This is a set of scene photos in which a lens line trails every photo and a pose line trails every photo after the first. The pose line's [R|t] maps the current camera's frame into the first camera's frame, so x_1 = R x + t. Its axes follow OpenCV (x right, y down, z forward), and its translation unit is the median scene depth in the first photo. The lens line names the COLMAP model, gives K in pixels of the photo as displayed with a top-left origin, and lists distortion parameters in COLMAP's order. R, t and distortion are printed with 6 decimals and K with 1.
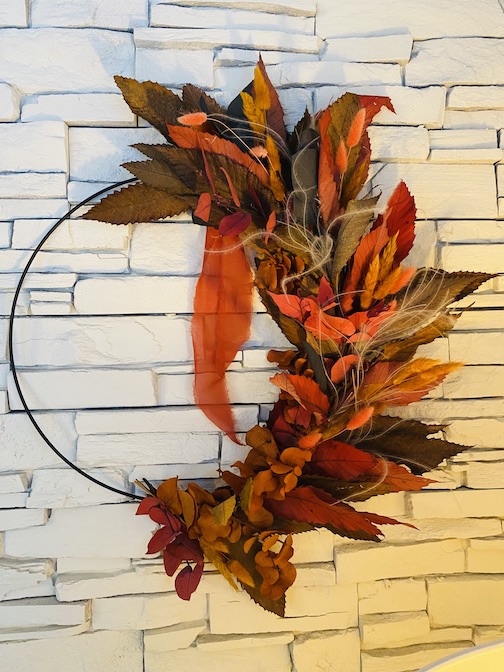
lens RADIAL K [[515.5, 0, 252.0], [0, 515.5, 336.0], [0, 0, 1]] dist [0.014996, -0.002833]
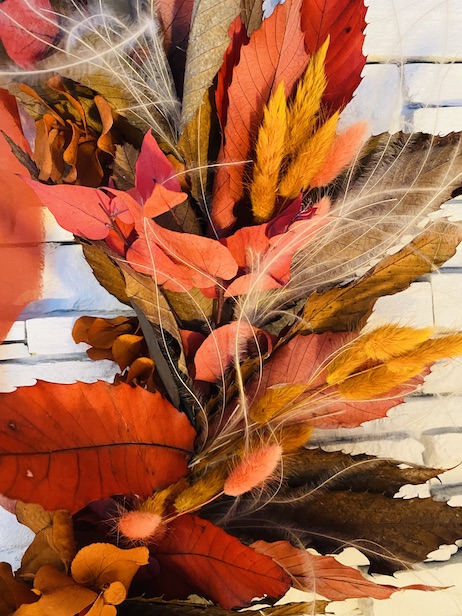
lens RADIAL K [[477.0, 0, 231.0], [0, 477.0, 308.0], [0, 0, 1]] dist [0.002726, 0.000756]
pose [[0.998438, -0.032847, 0.045192, 0.172329], [0.031944, 0.999278, 0.020566, 0.015274], [-0.045835, -0.019091, 0.998767, 0.585970]]
